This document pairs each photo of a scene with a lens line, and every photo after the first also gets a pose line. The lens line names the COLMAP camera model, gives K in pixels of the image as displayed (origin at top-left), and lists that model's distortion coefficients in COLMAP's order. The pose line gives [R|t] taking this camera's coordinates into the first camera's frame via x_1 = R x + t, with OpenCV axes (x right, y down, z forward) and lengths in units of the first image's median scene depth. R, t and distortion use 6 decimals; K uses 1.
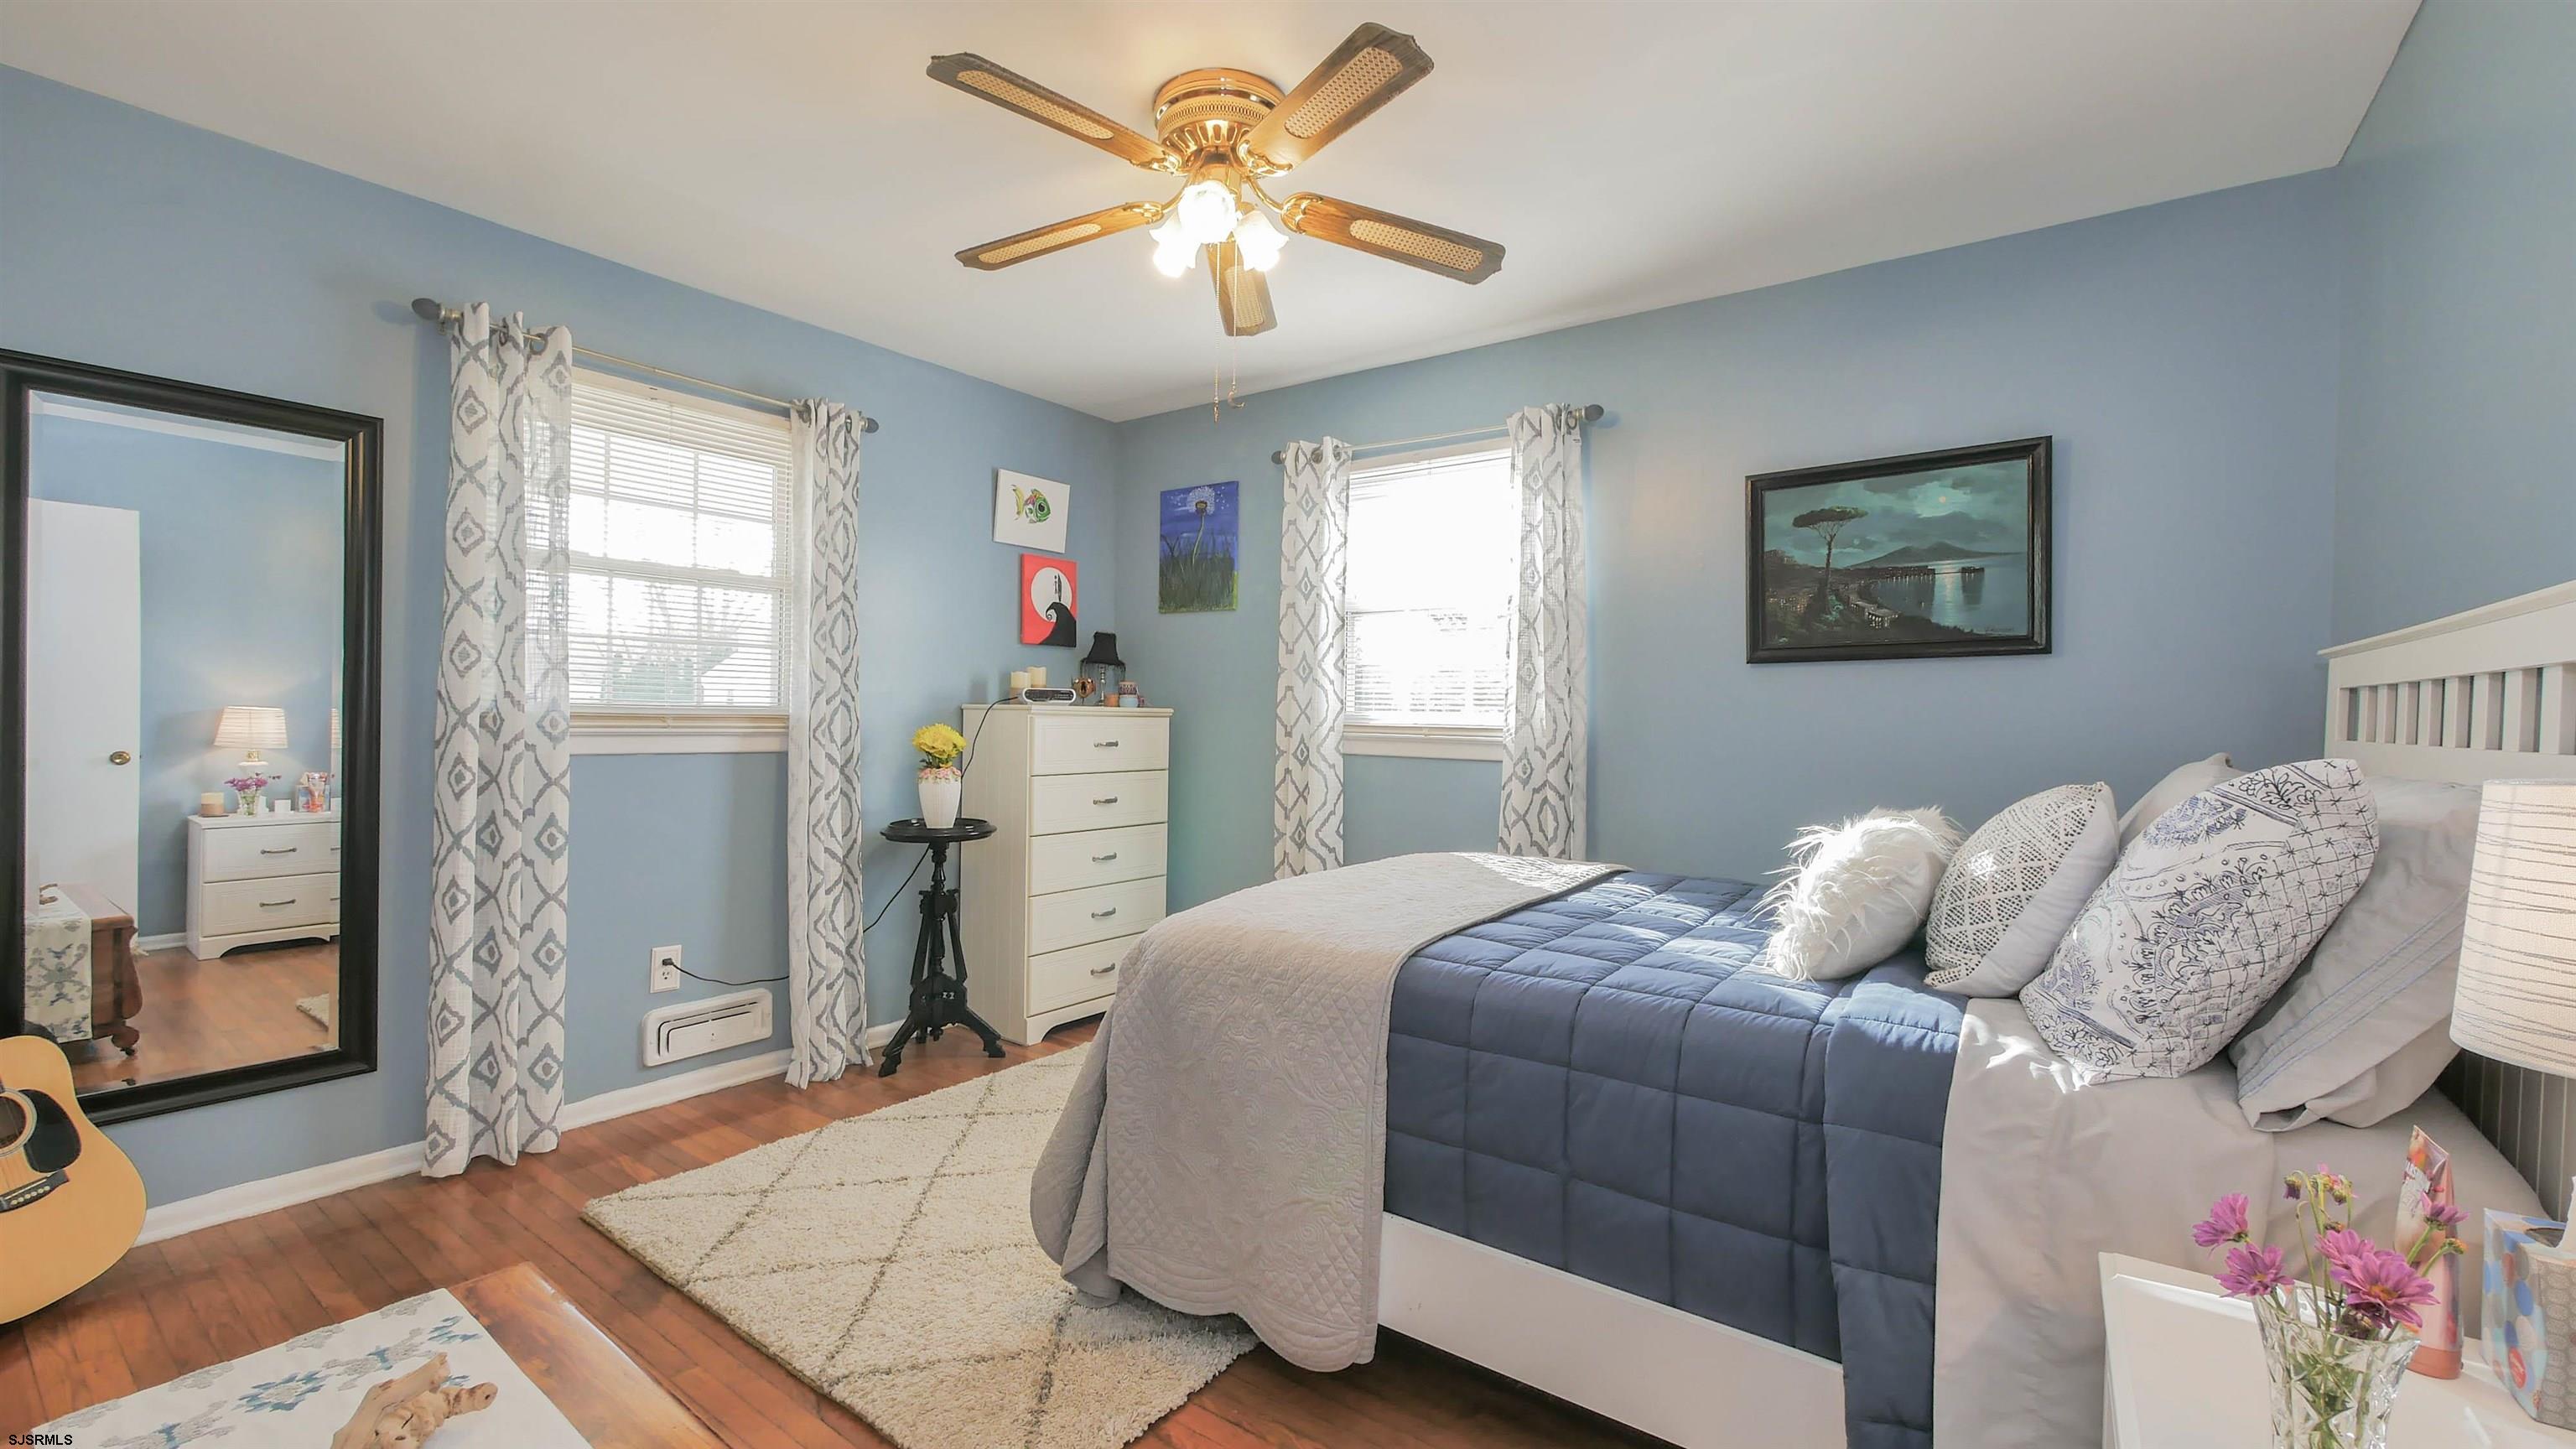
lens RADIAL K [[1058.8, 0, 1278.0], [0, 1058.8, 718.9], [0, 0, 1]] dist [-0.011514, 0.003039]
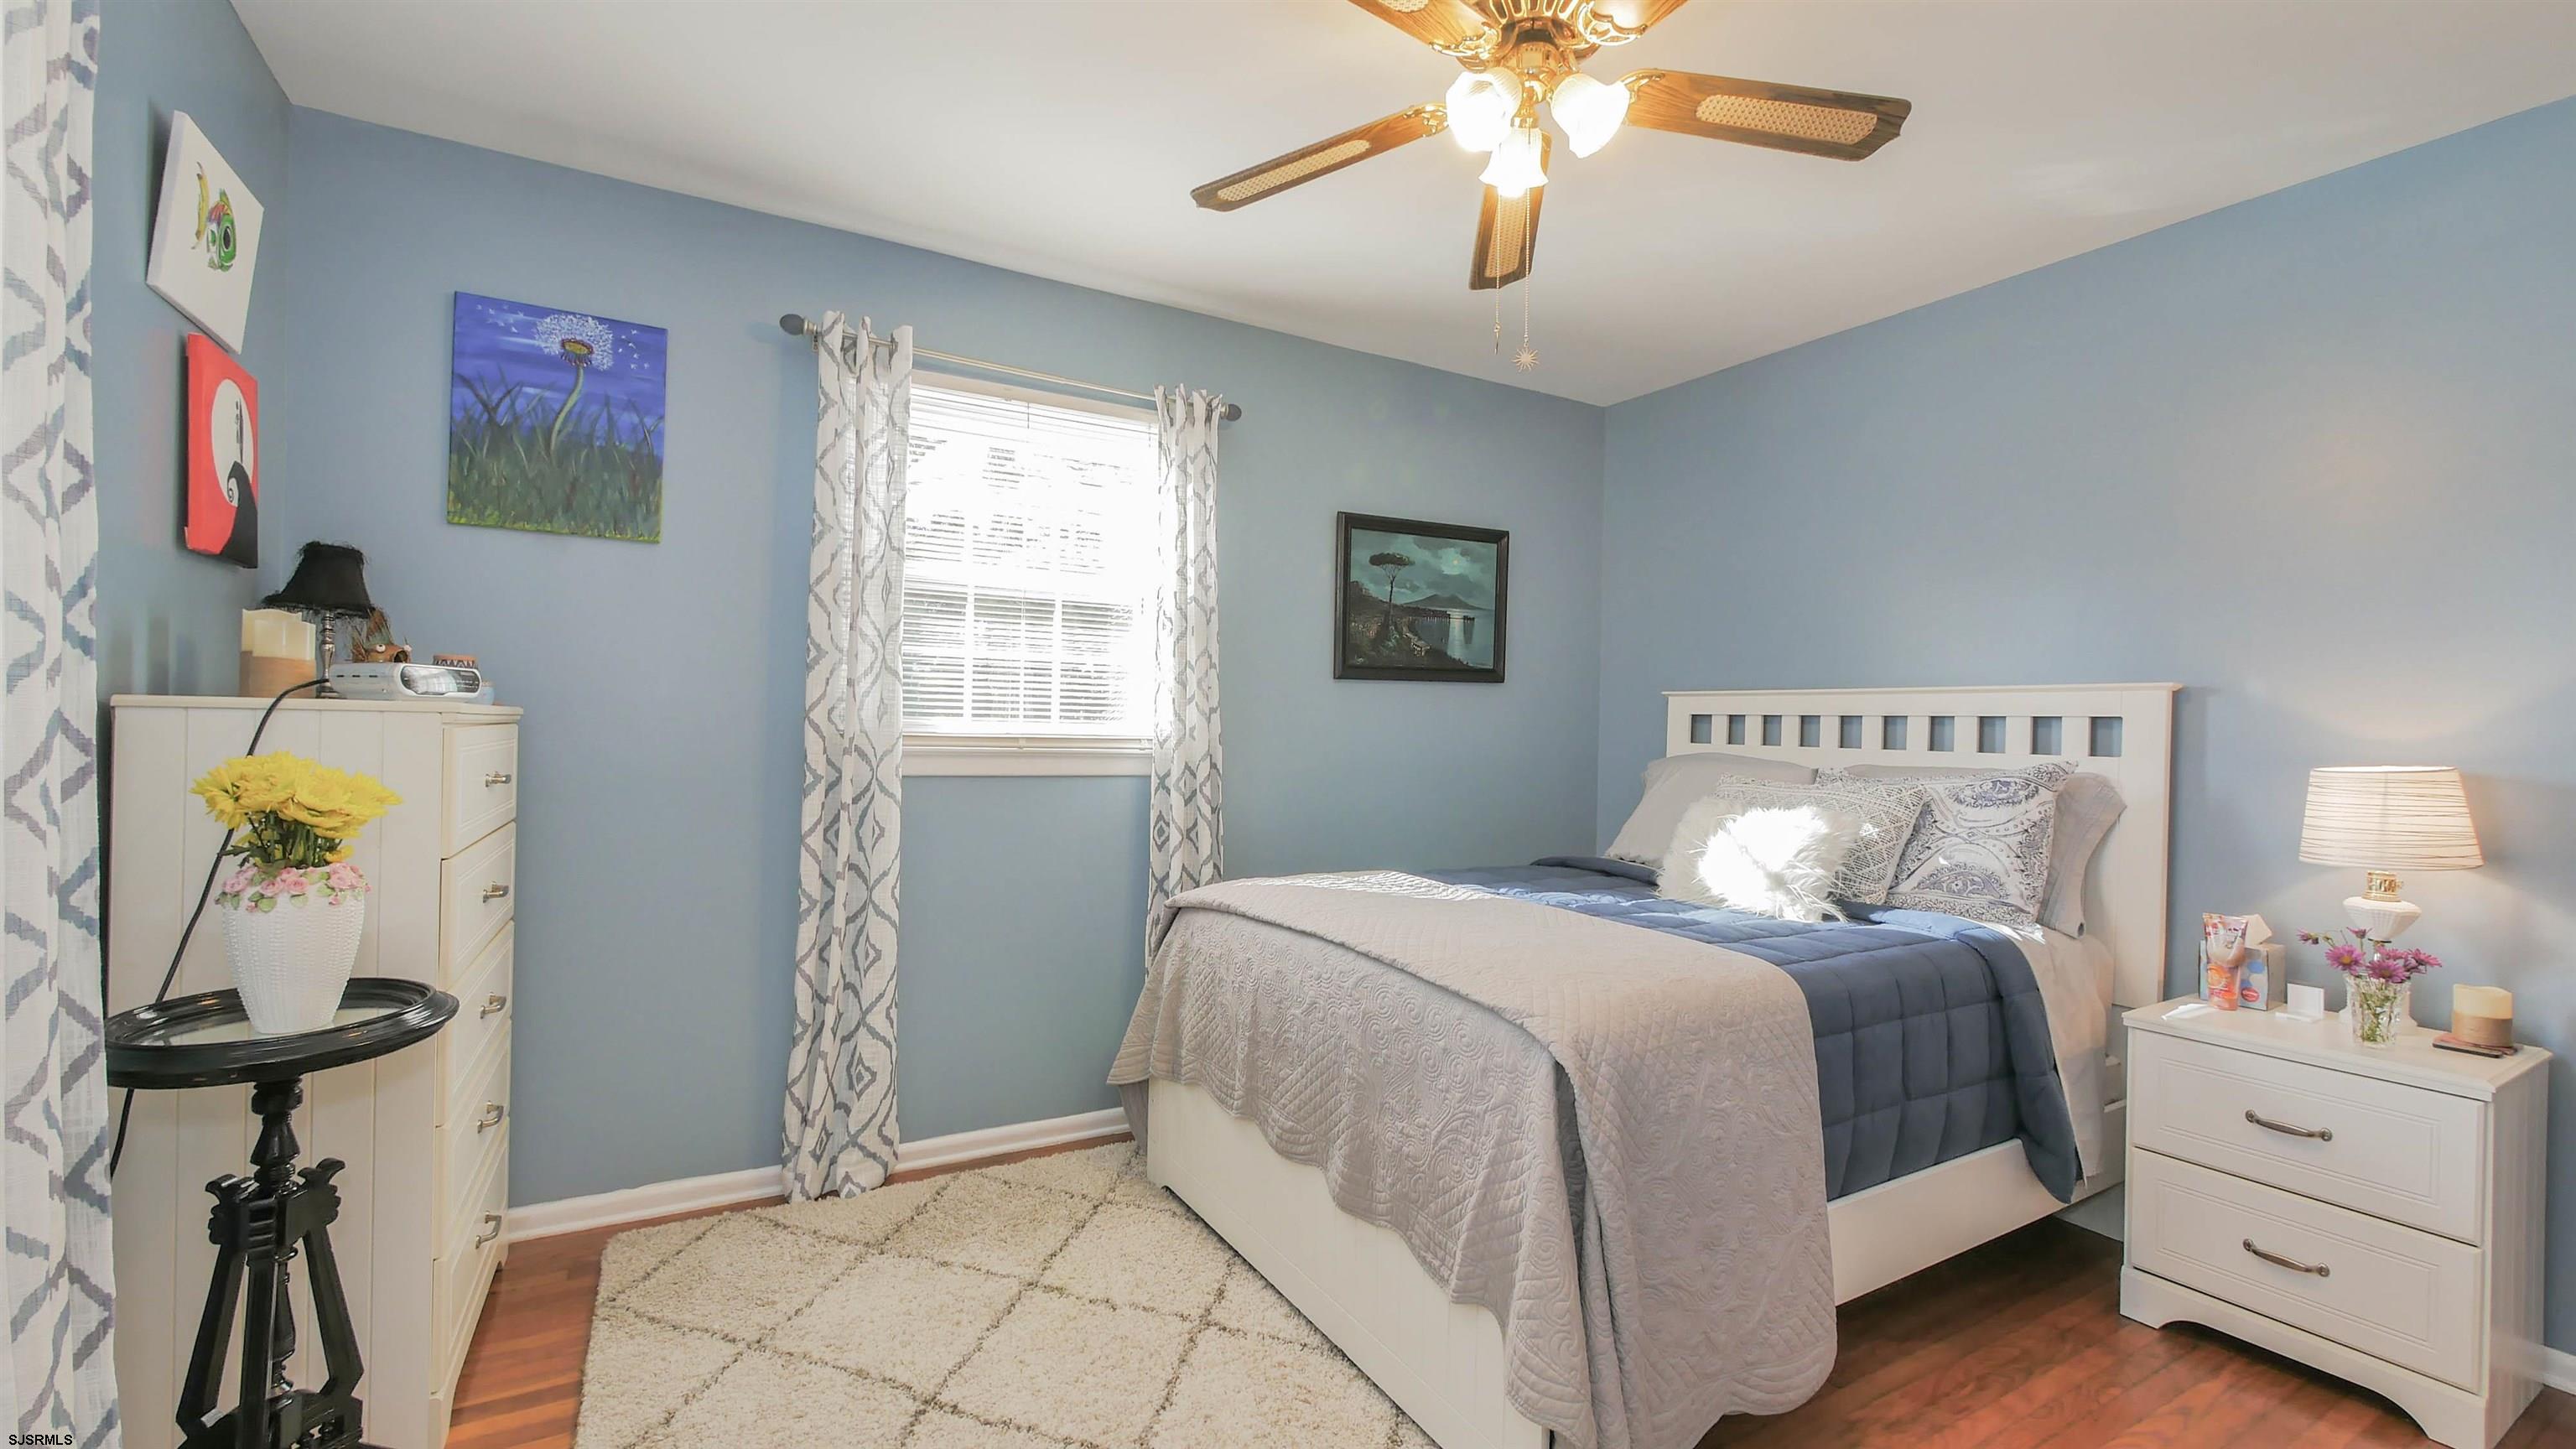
lens RADIAL K [[1058.8, 0, 1278.0], [0, 1058.8, 718.9], [0, 0, 1]] dist [-0.011514, 0.003039]
pose [[0.399936, -0.003798, 0.916535, -0.626239], [-0.011486, 0.999892, 0.009155, -0.018955], [-0.916471, -0.014189, 0.399849, 0.613199]]
